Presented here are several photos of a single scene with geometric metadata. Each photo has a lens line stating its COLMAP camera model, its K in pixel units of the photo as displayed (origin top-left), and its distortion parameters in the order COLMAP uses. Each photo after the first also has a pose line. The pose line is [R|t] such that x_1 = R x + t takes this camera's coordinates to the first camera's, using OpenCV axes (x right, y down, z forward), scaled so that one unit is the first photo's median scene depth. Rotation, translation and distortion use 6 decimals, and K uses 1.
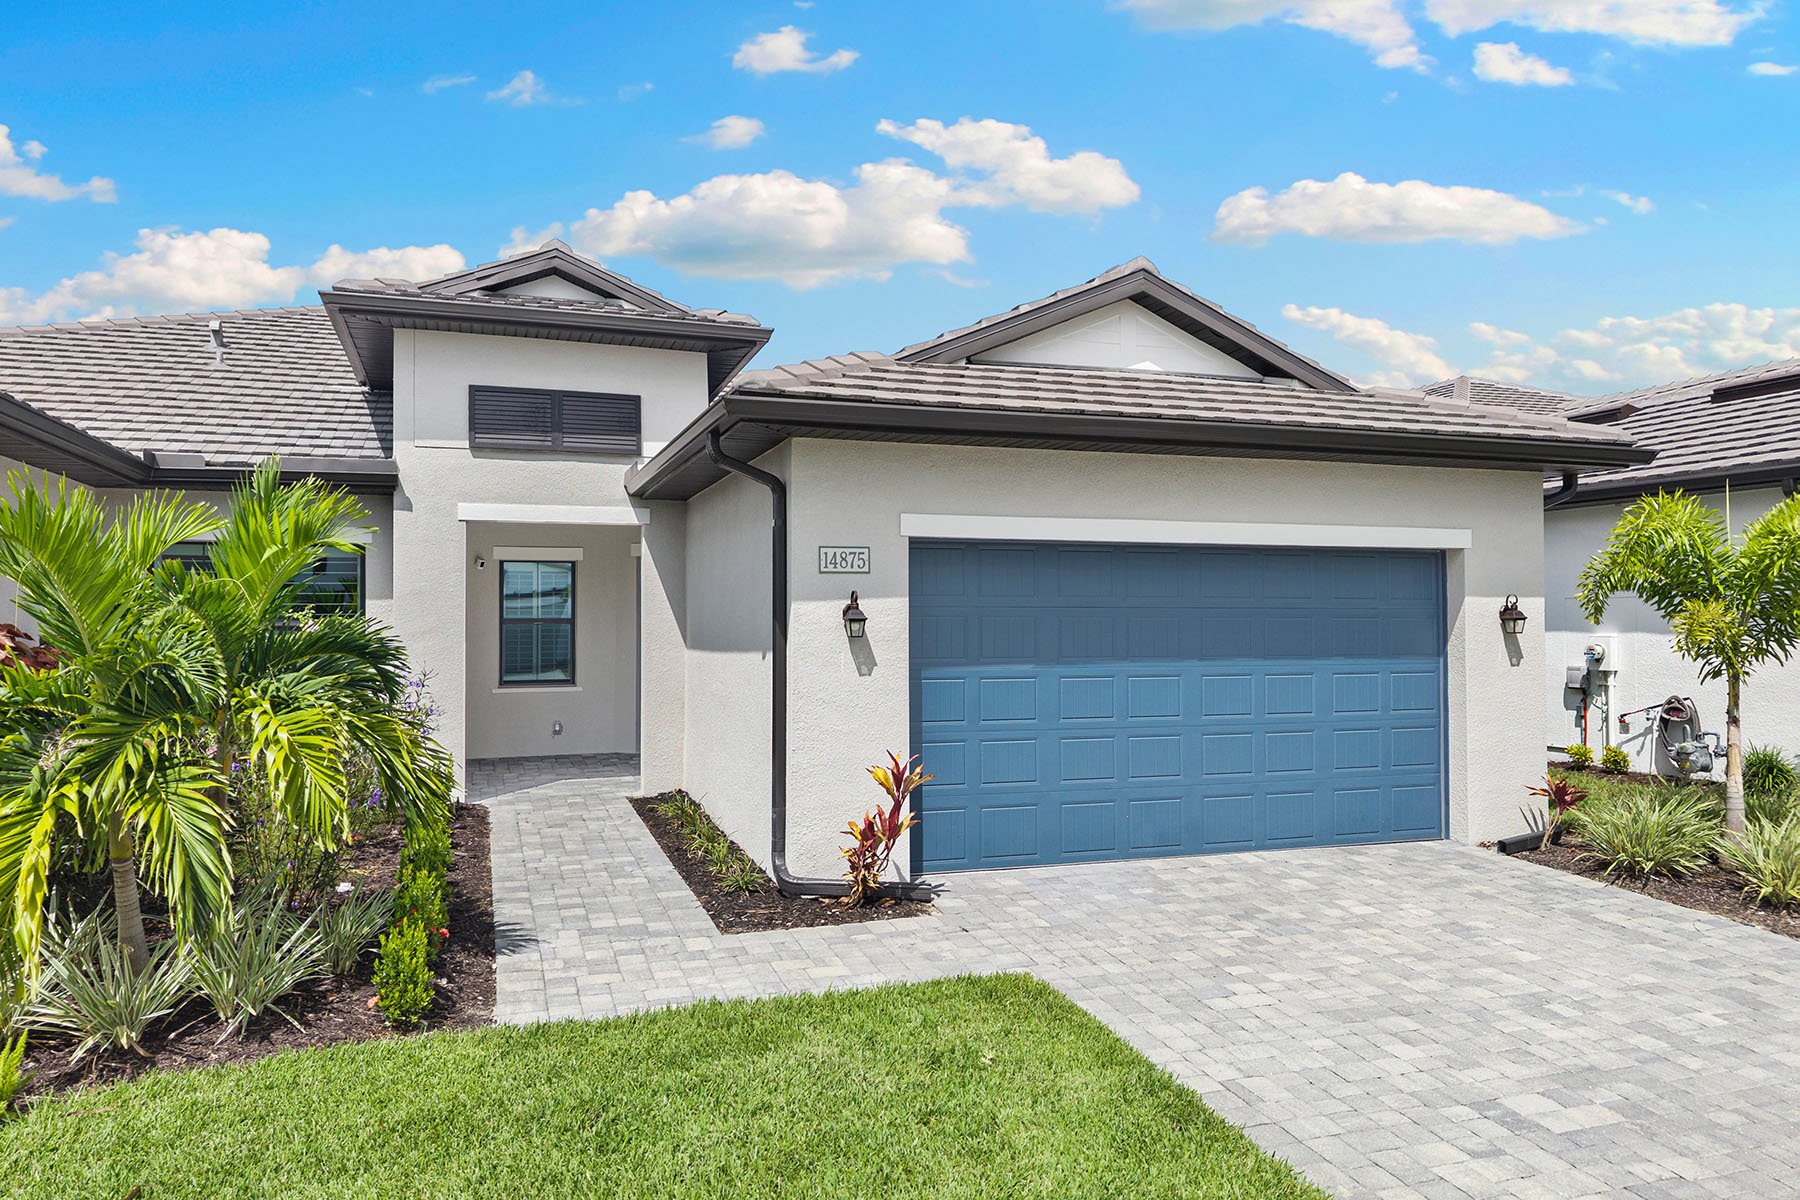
lens RADIAL K [[1229.9, 0, 892.8], [0, 1229.9, 591.5], [0, 0, 1]] dist [-0.004826, -0.003268]
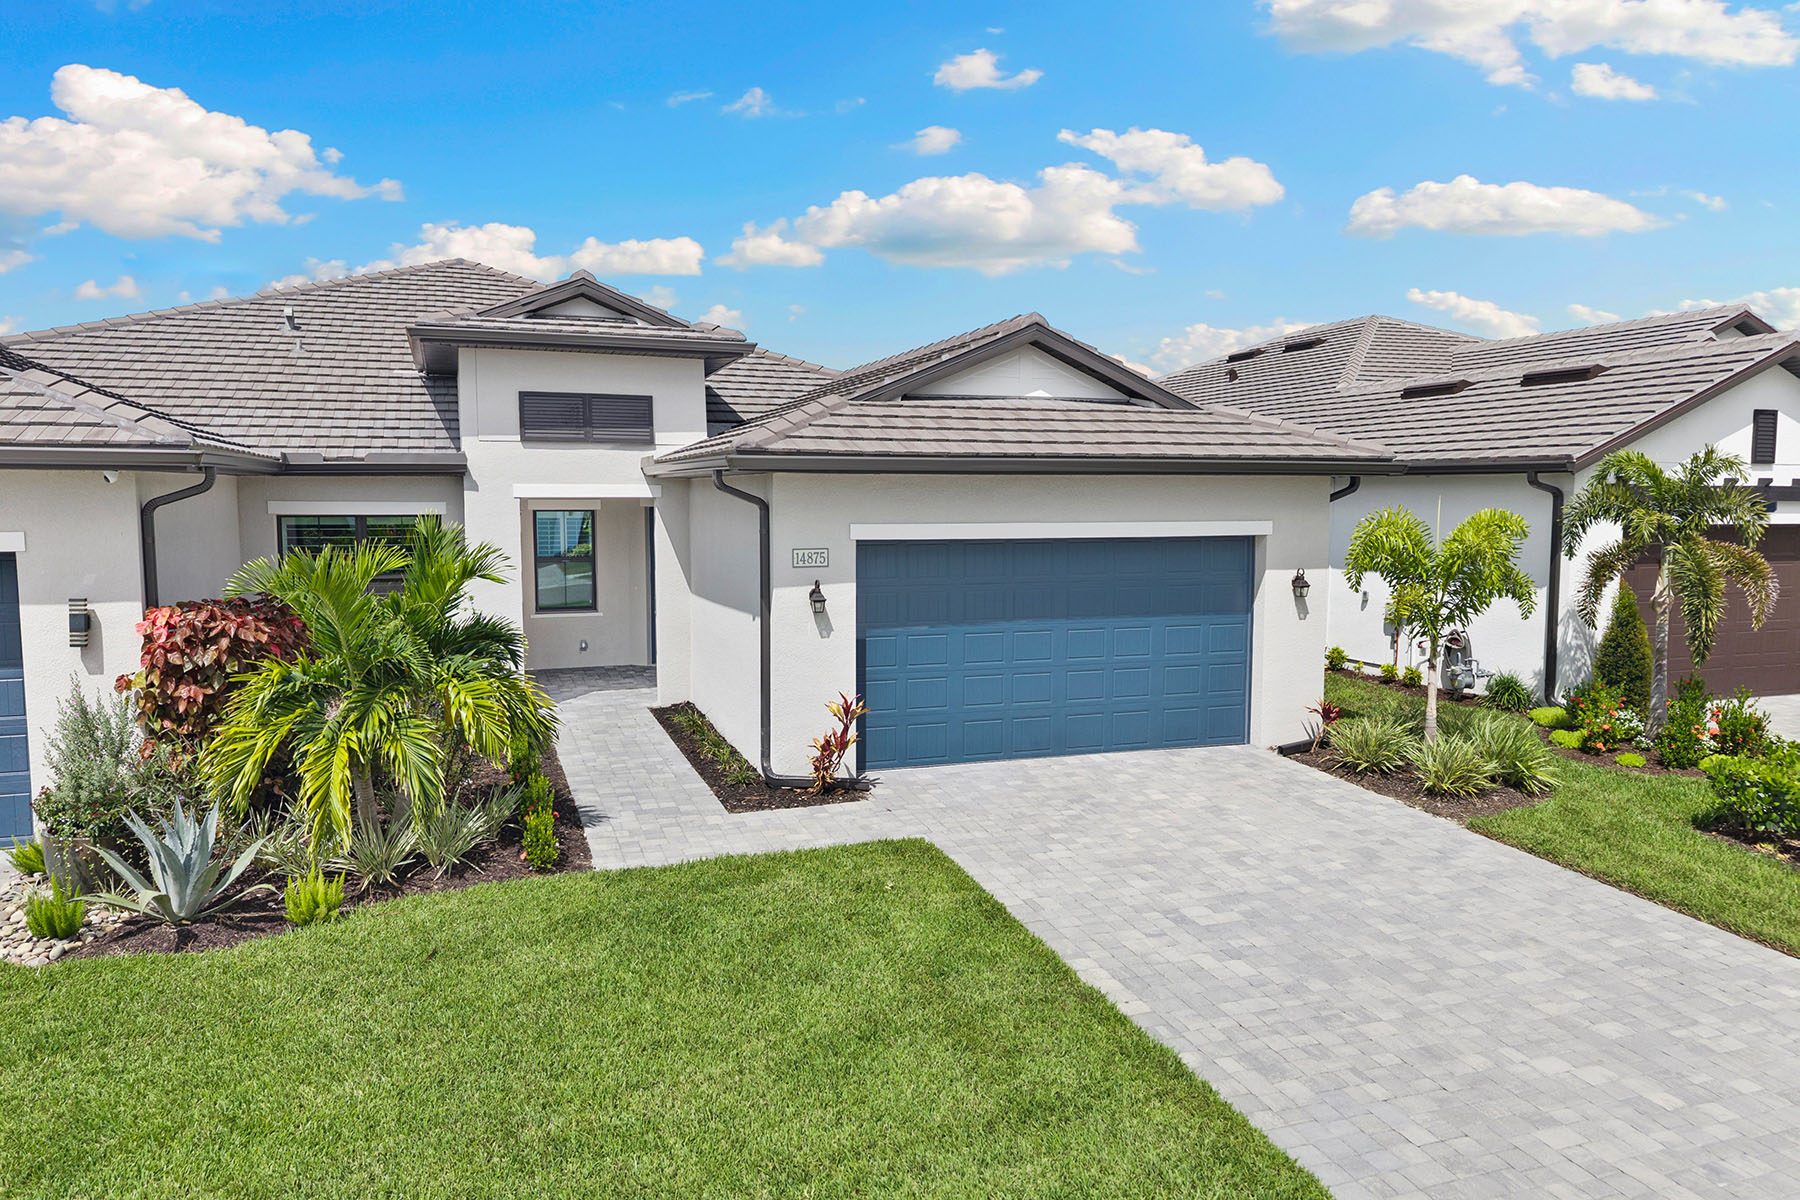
lens RADIAL K [[1229.9, 0, 904.1], [0, 1229.9, 604.8], [0, 0, 1]] dist [-0.004826, -0.003268]
pose [[0.999656, 0.003946, 0.025936, 0.033334], [-0.006913, 0.993304, 0.115323, -0.138672], [-0.025308, -0.115463, 0.992989, -0.436509]]
